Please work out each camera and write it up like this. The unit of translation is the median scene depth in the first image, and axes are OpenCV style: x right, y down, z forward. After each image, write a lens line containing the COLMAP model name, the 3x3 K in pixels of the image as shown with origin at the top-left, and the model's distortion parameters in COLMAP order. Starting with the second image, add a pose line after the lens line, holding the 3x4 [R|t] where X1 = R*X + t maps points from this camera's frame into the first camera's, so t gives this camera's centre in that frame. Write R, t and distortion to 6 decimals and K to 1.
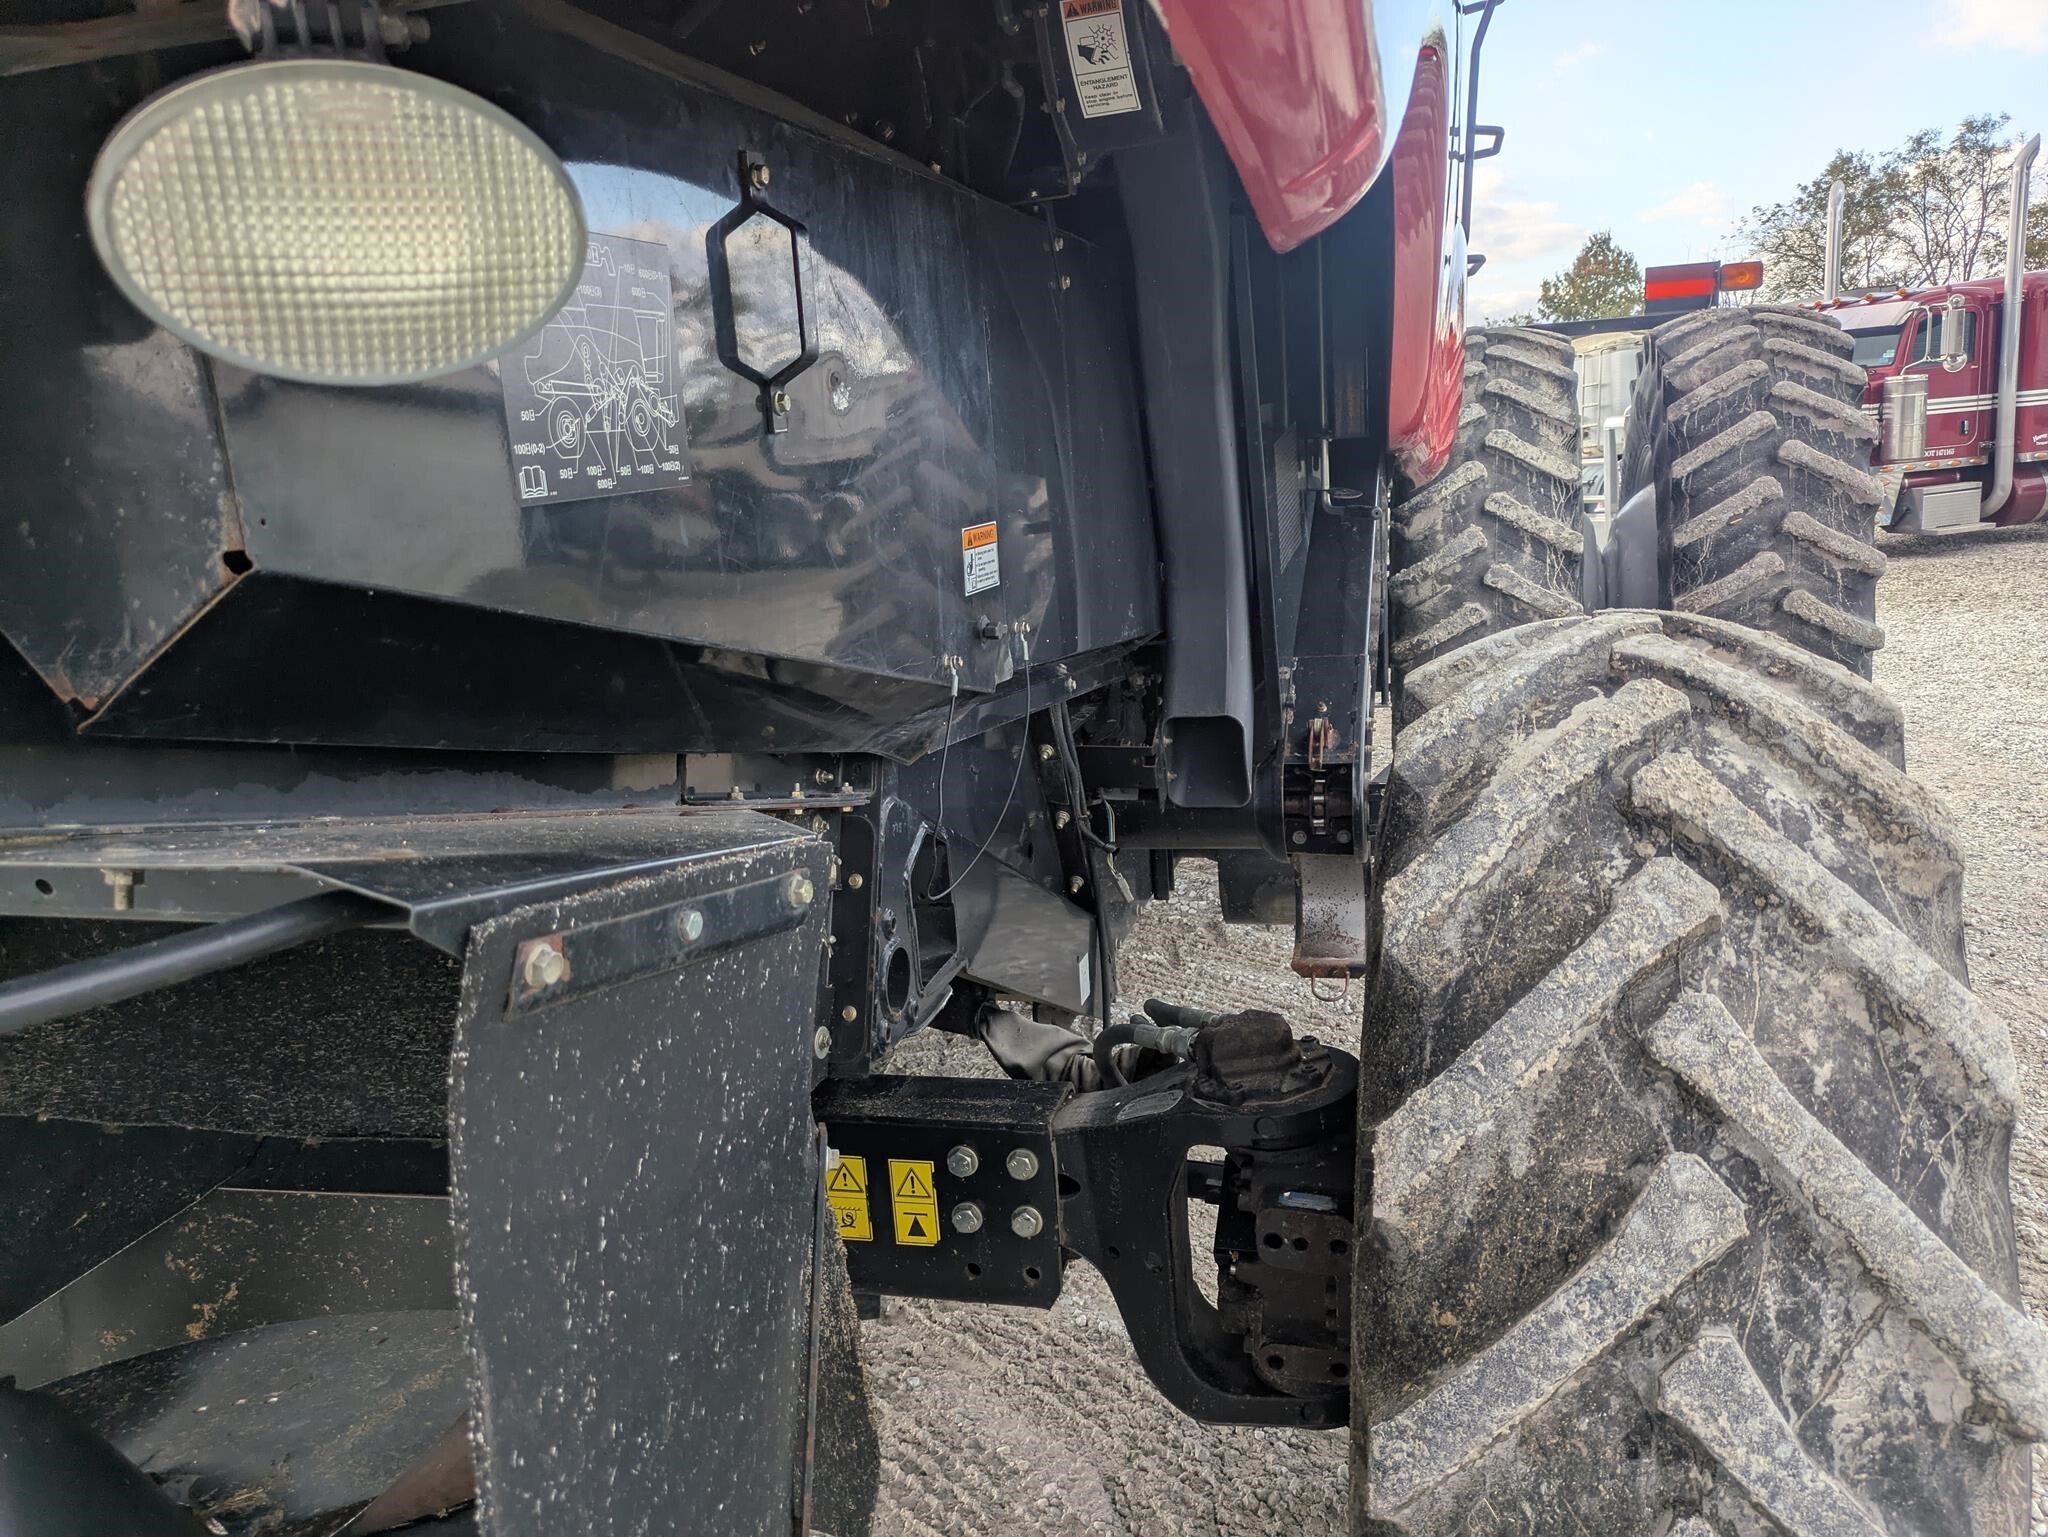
lens RADIAL K [[1522.0, 0, 1040.8], [0, 1522.0, 812.5], [0, 0, 1]] dist [0.076264, -0.083243]
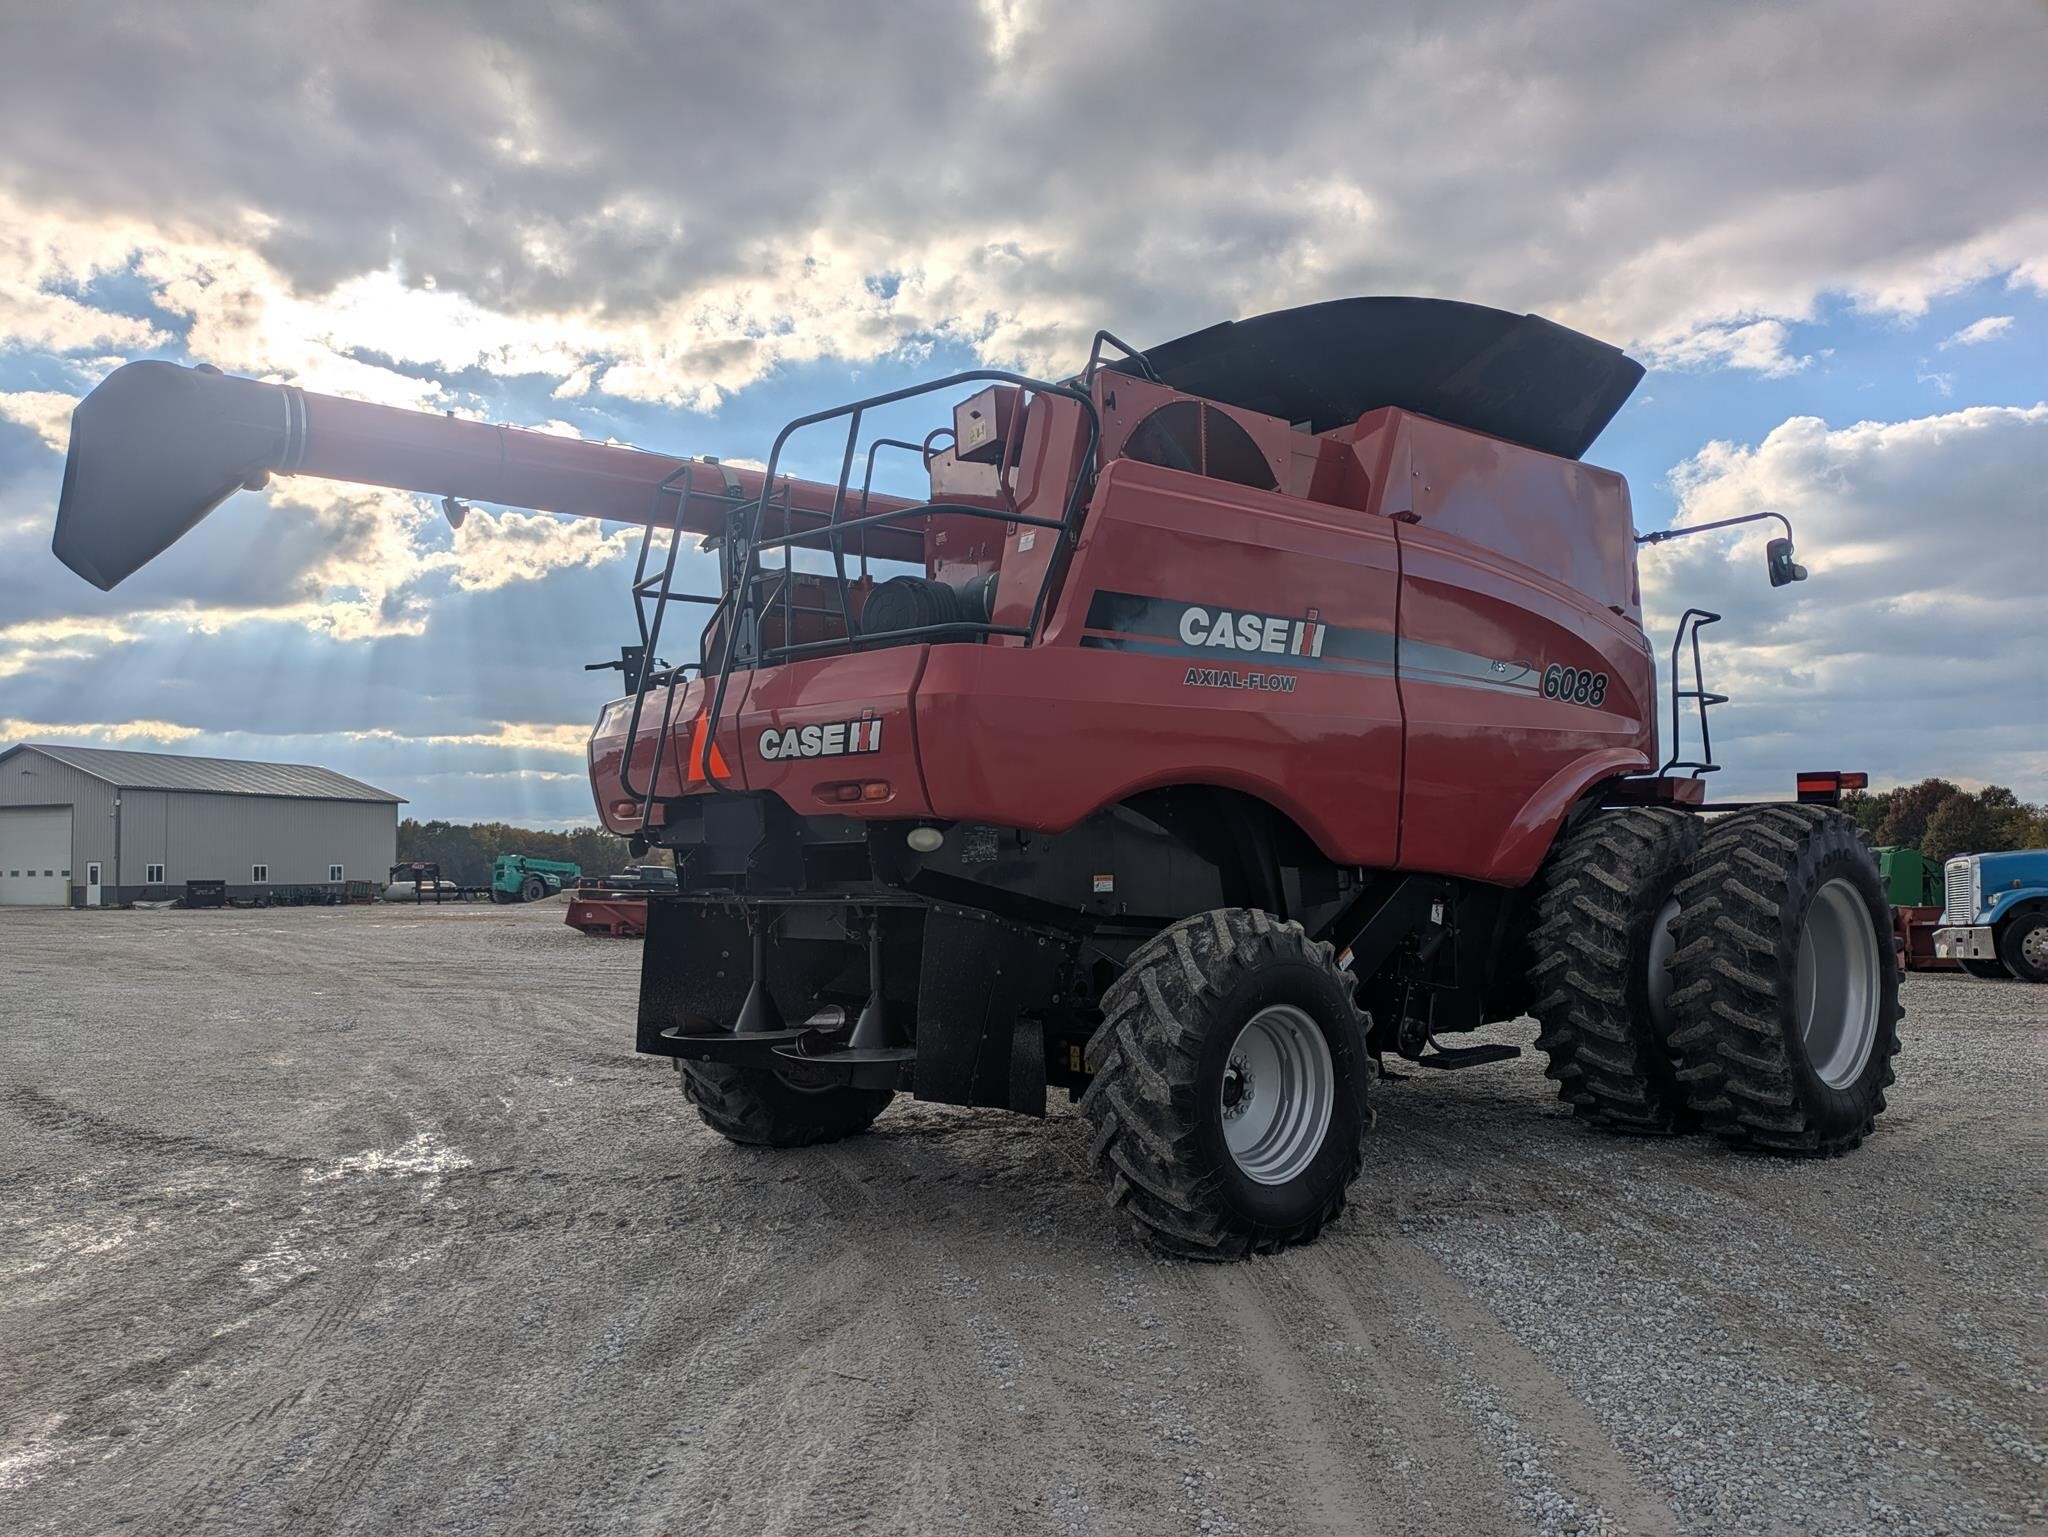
lens RADIAL K [[1545.4, 0, 997.1], [0, 1545.4, 793.1], [0, 0, 1]] dist [0.070485, -0.087521]
pose [[0.839505, 0.032347, -0.542389, 0.752762], [-0.172932, 0.962225, -0.210278, 0.201940], [0.515099, 0.270326, 0.813386, -0.983769]]
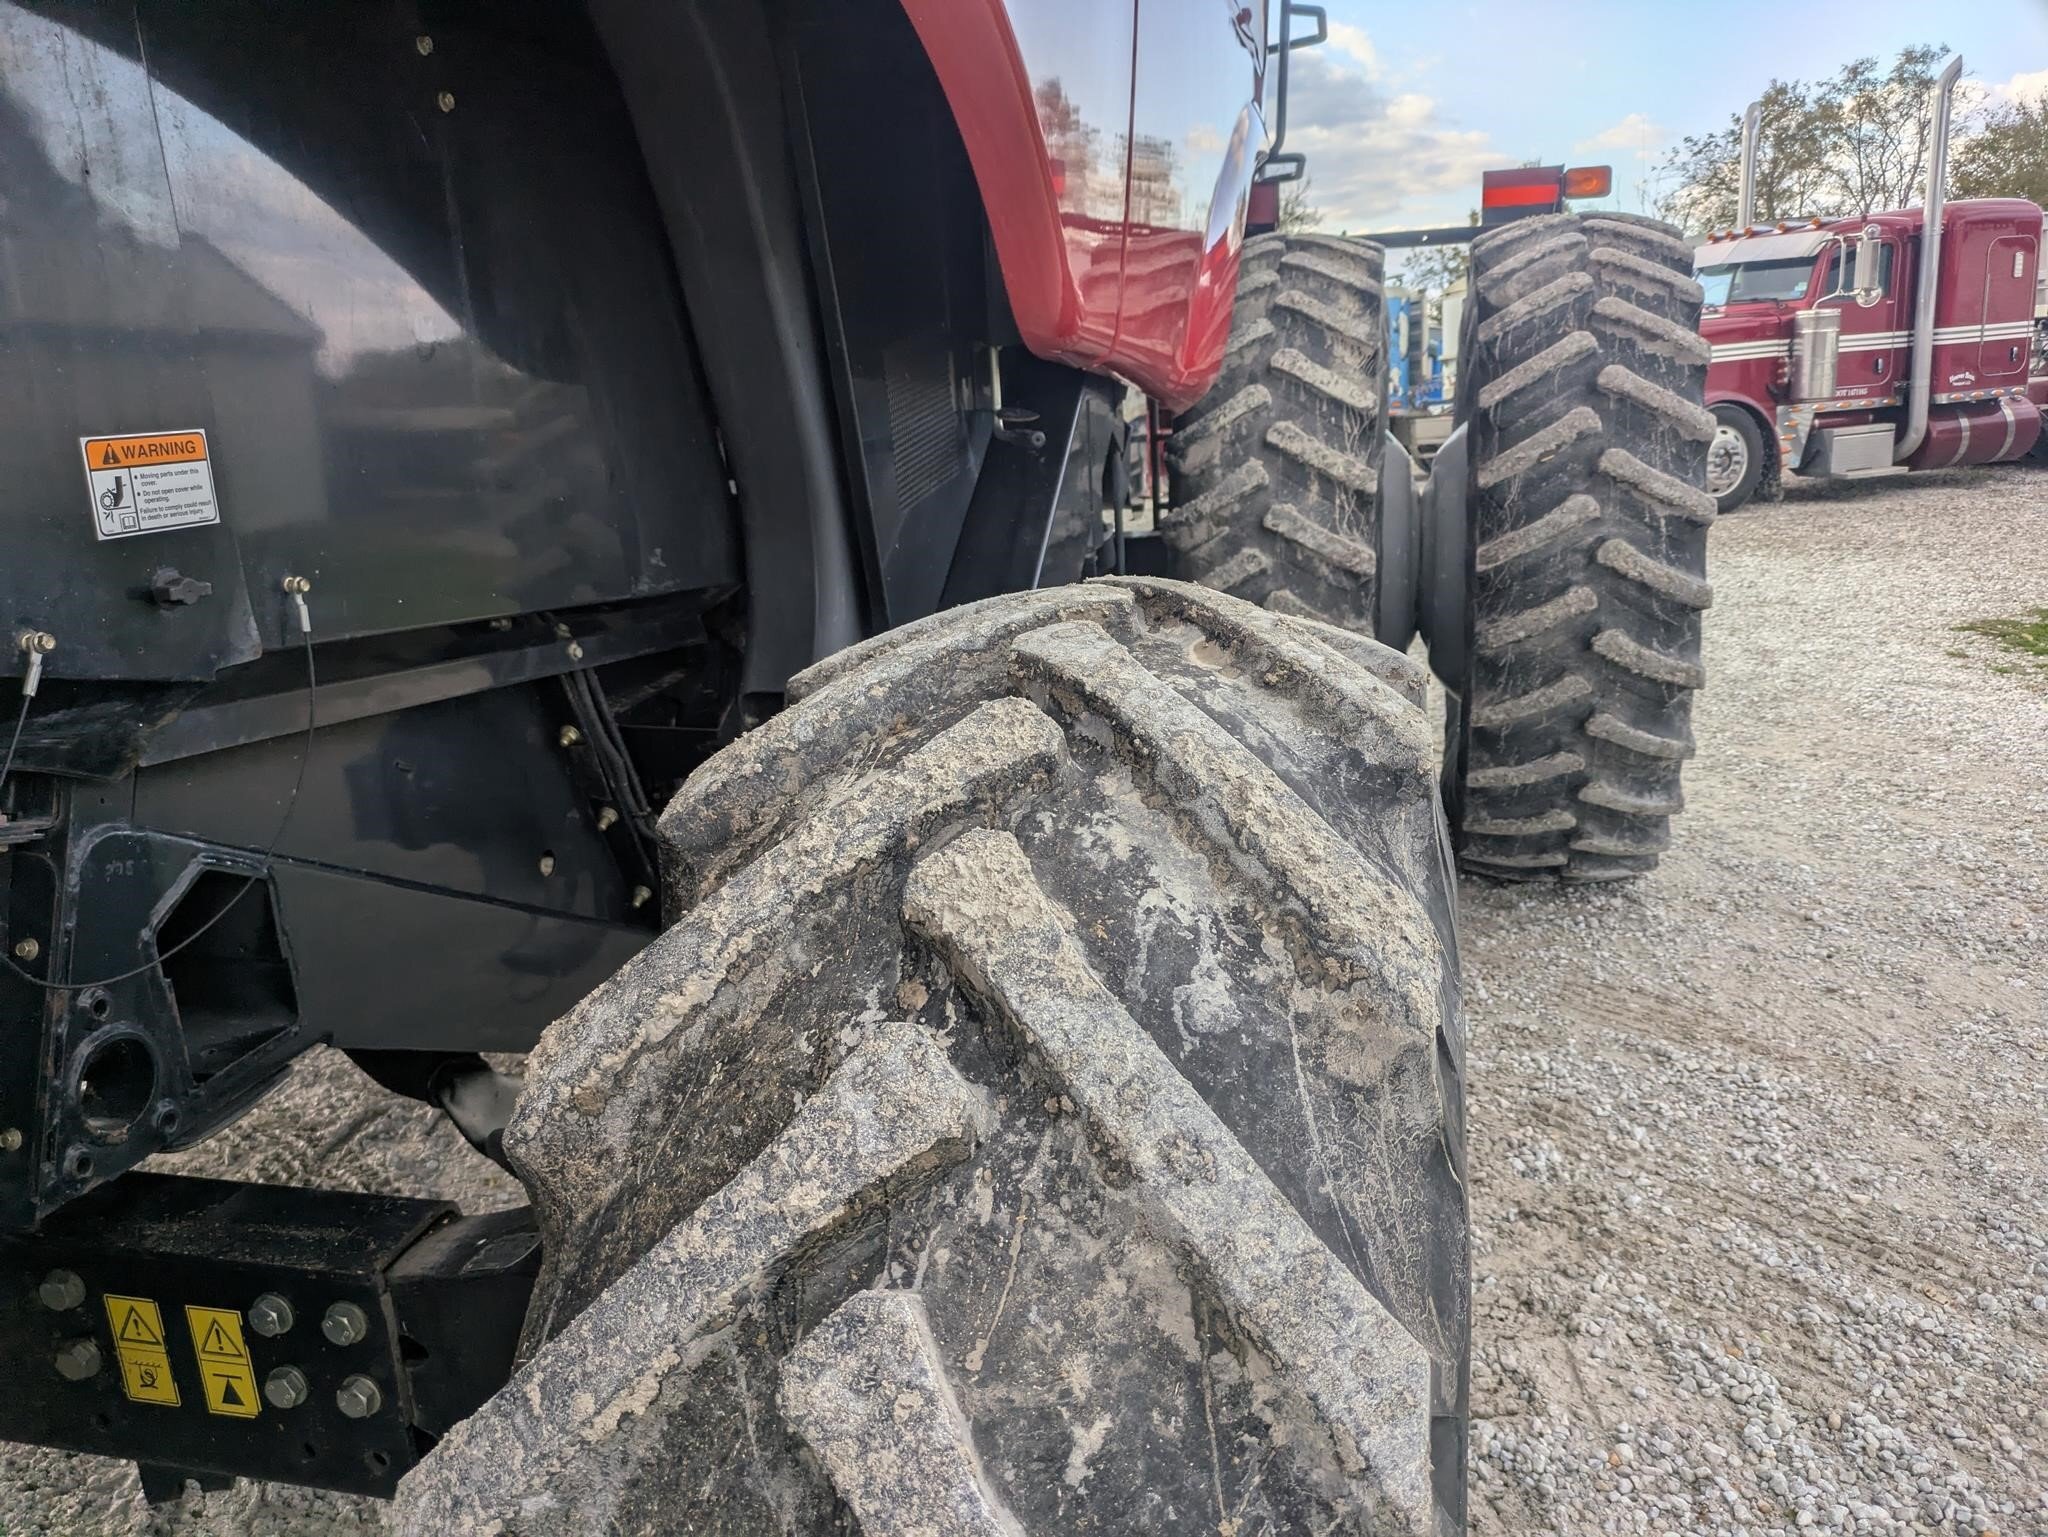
lens RADIAL K [[1537.2, 0, 932.9], [0, 1537.2, 806.3], [0, 0, 1]] dist [0.037196, -0.055900]
pose [[0.999804, 0.014380, -0.013582, 0.118634], [-0.013860, 0.999196, 0.037628, -0.020996], [0.014112, -0.037432, 0.999200, 0.117503]]
